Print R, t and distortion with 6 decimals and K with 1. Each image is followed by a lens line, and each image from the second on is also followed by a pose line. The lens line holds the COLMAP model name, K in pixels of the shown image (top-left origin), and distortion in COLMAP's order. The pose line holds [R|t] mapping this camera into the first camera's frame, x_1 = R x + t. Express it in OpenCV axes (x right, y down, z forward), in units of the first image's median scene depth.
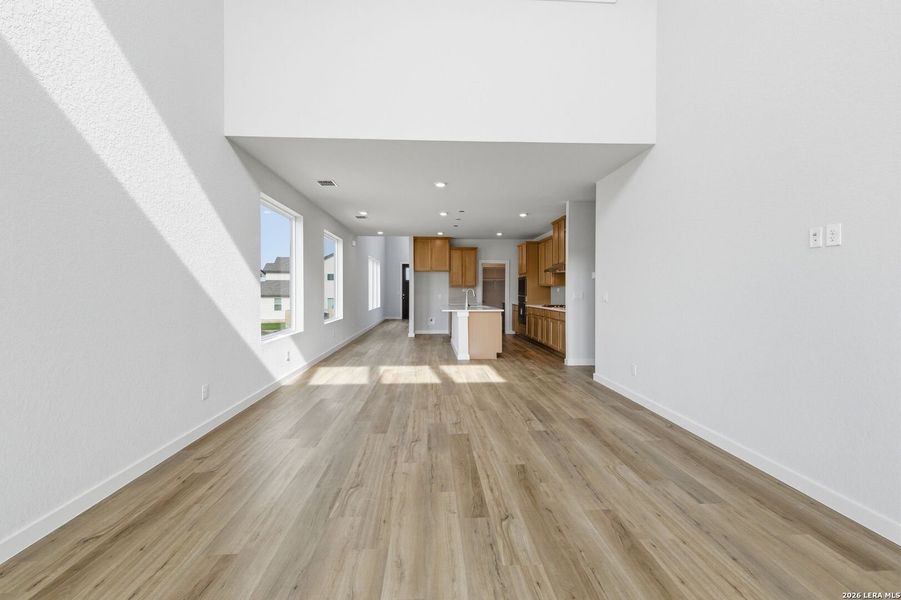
lens RADIAL K [[384.9, 0, 451.0], [0, 384.9, 291.5], [0, 0, 1]] dist [0.000695, -0.000061]
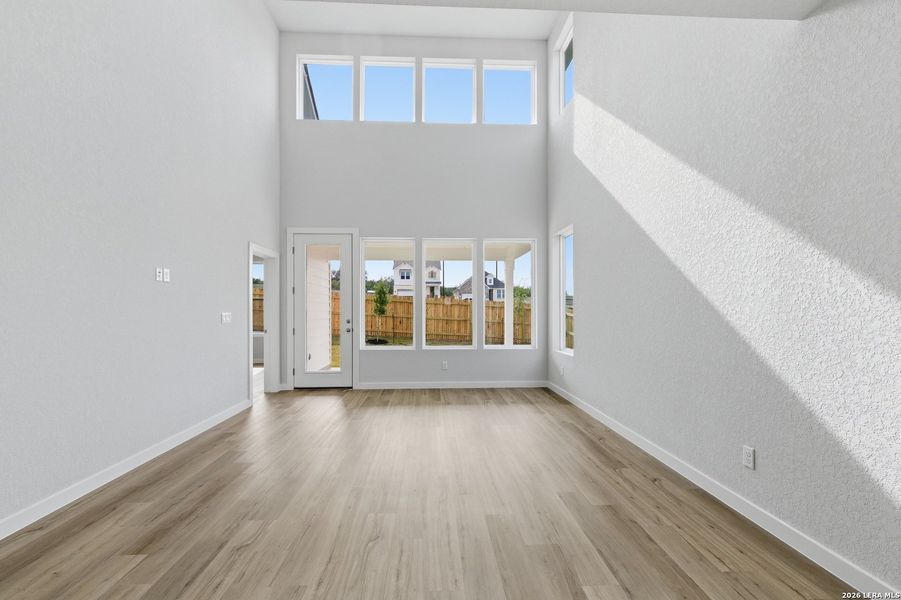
lens RADIAL K [[384.9, 0, 451.0], [0, 384.9, 291.5], [0, 0, 1]] dist [0.000695, -0.000061]
pose [[-0.999998, 0.002062, -0.000402, -0.126789], [0.002079, 0.998834, -0.048241, -0.003168], [0.000302, -0.048242, -0.998836, 2.033060]]
